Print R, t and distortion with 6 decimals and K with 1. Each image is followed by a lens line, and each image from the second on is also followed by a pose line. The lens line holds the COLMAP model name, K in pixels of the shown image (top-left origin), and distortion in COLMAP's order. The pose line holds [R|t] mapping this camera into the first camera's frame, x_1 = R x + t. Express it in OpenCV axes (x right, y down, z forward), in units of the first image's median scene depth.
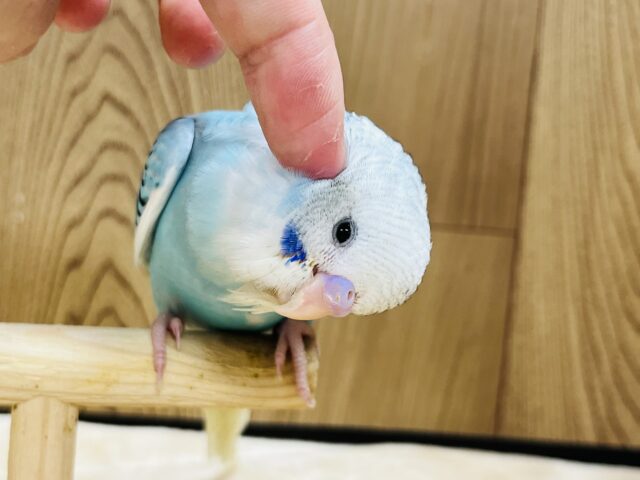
lens RADIAL K [[795.7, 0, 305.6], [0, 795.7, 236.2], [0, 0, 1]] dist [-0.002353, -0.122221]
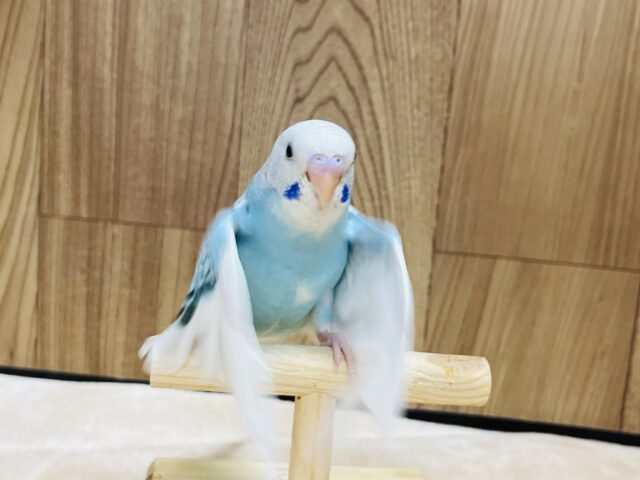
lens RADIAL K [[795.7, 0, 305.6], [0, 795.7, 236.2], [0, 0, 1]] dist [-0.002353, -0.122221]
pose [[0.987321, 0.024890, -0.156774, -0.063989], [-0.020504, 0.999353, 0.029533, -0.087152], [0.157408, -0.025944, 0.987193, -0.314884]]
